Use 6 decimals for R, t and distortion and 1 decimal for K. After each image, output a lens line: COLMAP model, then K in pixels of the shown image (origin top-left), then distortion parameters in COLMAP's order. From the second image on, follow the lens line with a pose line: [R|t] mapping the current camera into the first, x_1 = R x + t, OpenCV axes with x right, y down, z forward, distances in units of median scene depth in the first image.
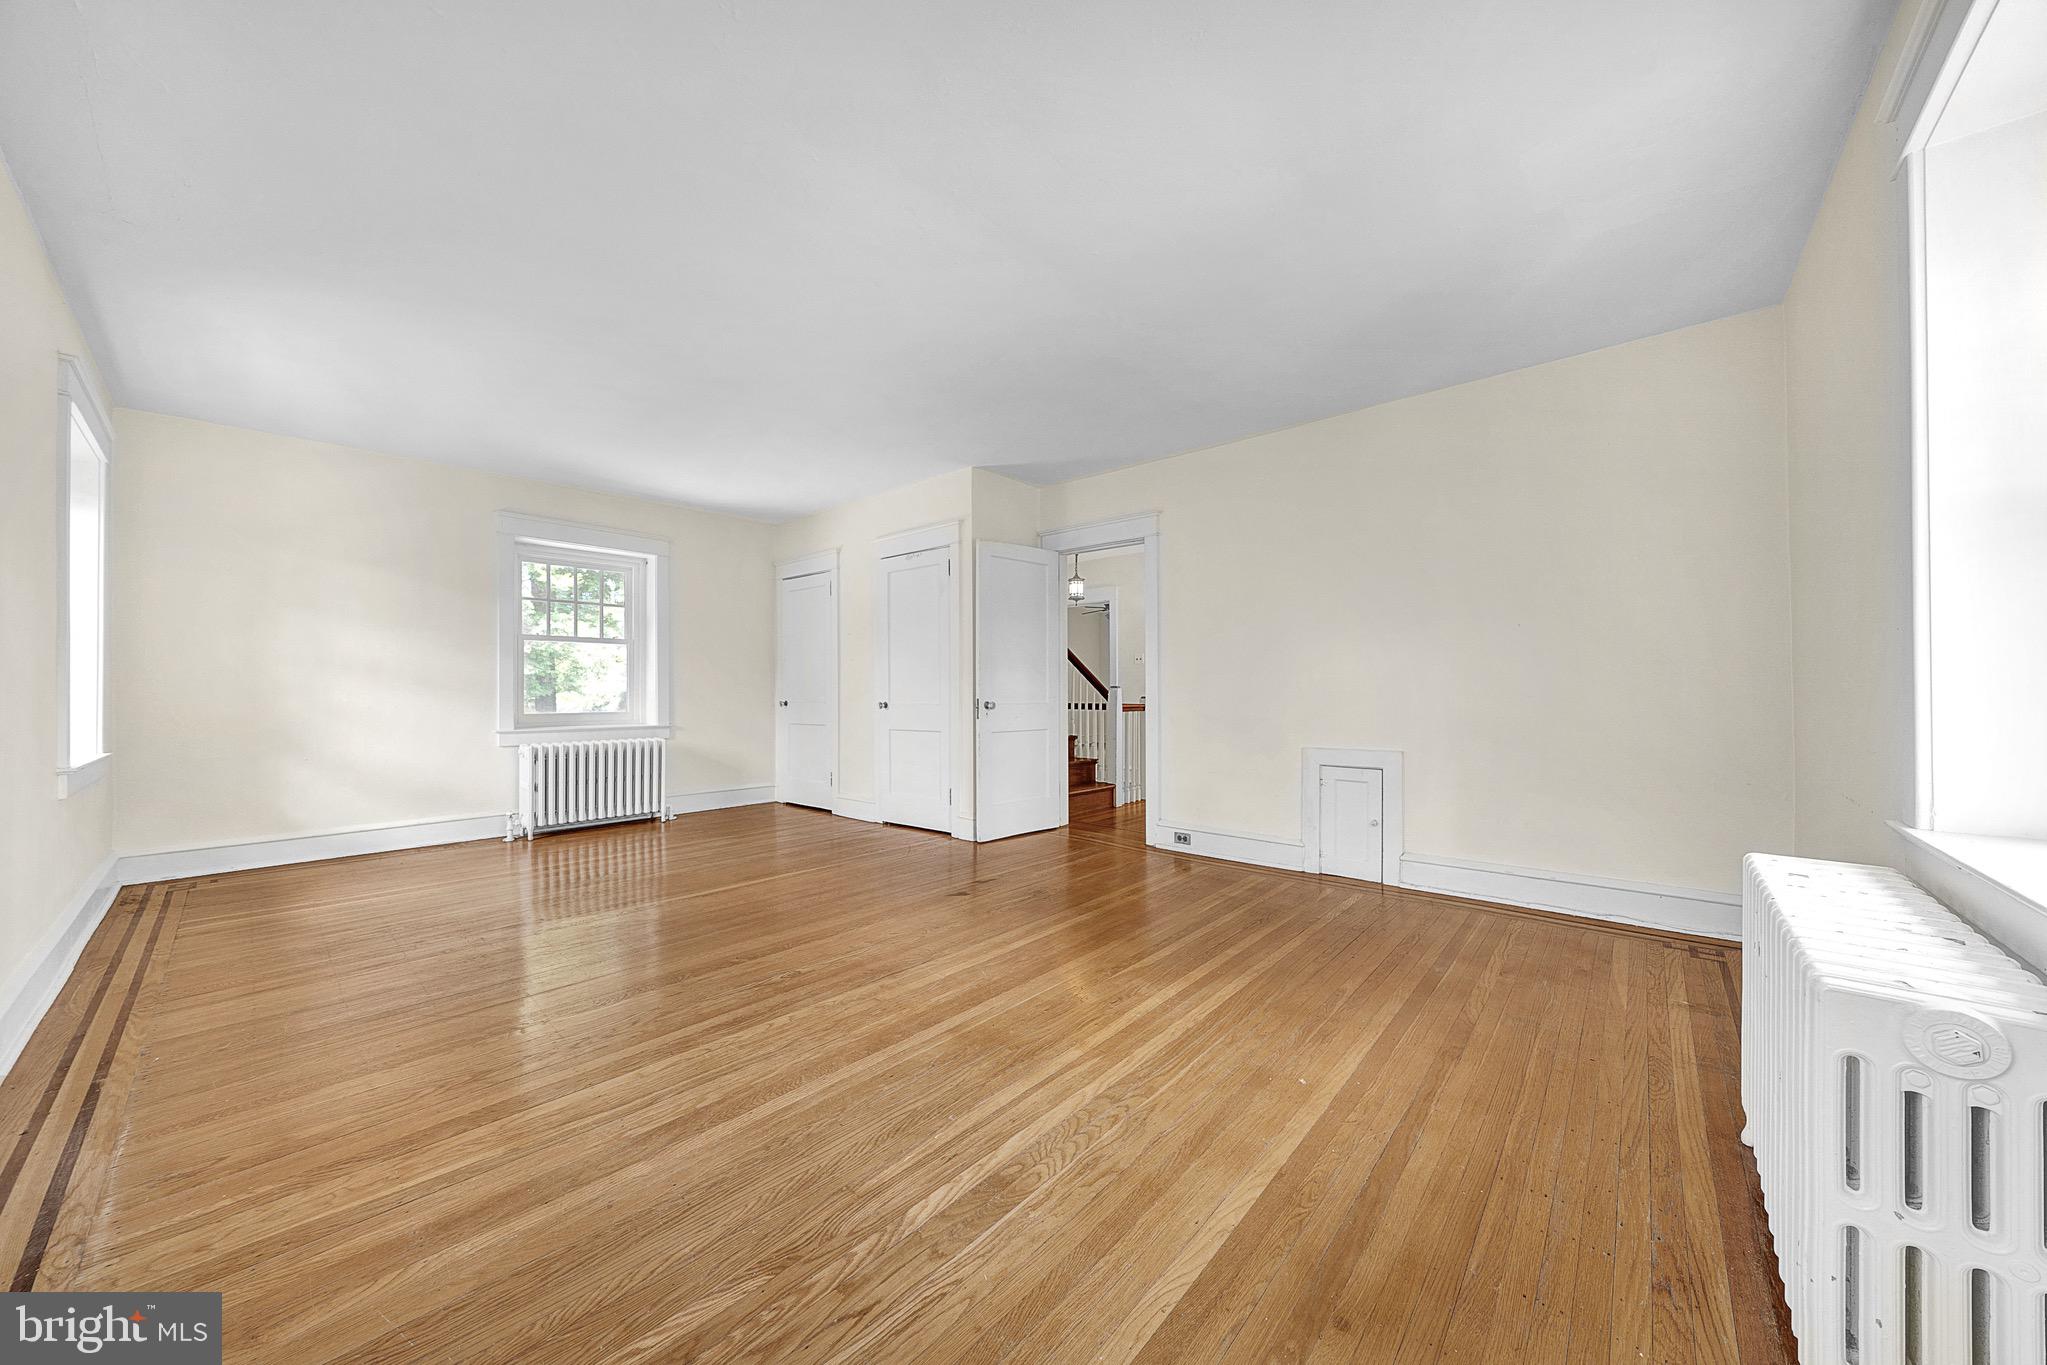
lens RADIAL K [[719.5, 0, 1002.4], [0, 719.5, 684.1], [0, 0, 1]] dist [-0.006672, -0.000201]
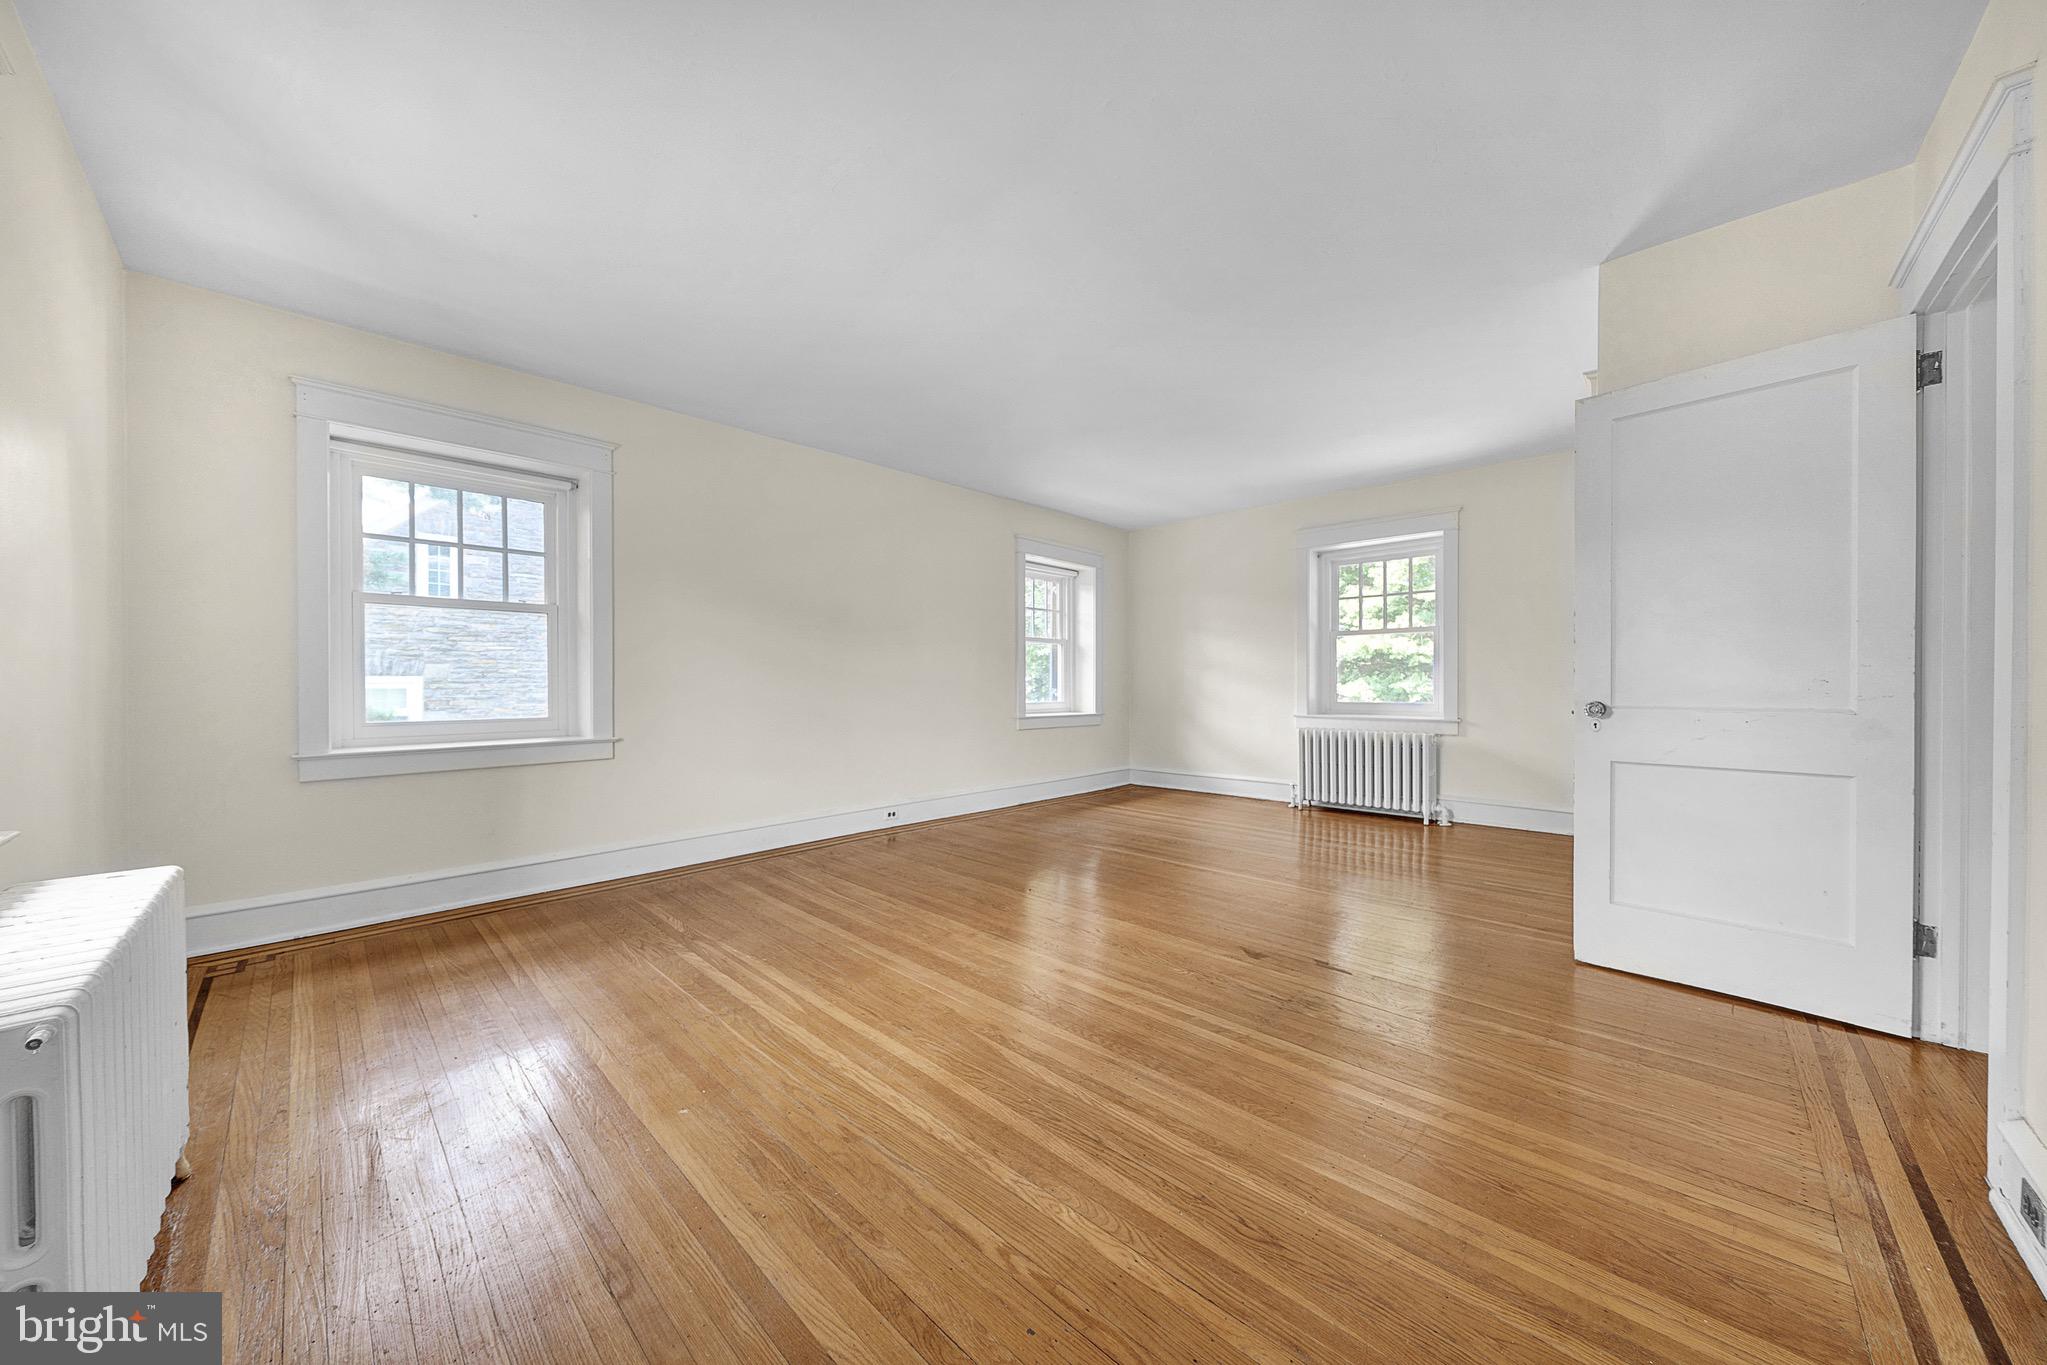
lens RADIAL K [[719.5, 0, 1015.0], [0, 719.5, 683.2], [0, 0, 1]] dist [-0.006672, -0.000201]
pose [[-0.056481, 0.003059, -0.998399, 0.960349], [0.012459, 0.999920, 0.002359, 0.005895], [0.998326, -0.012306, -0.056514, 1.086201]]
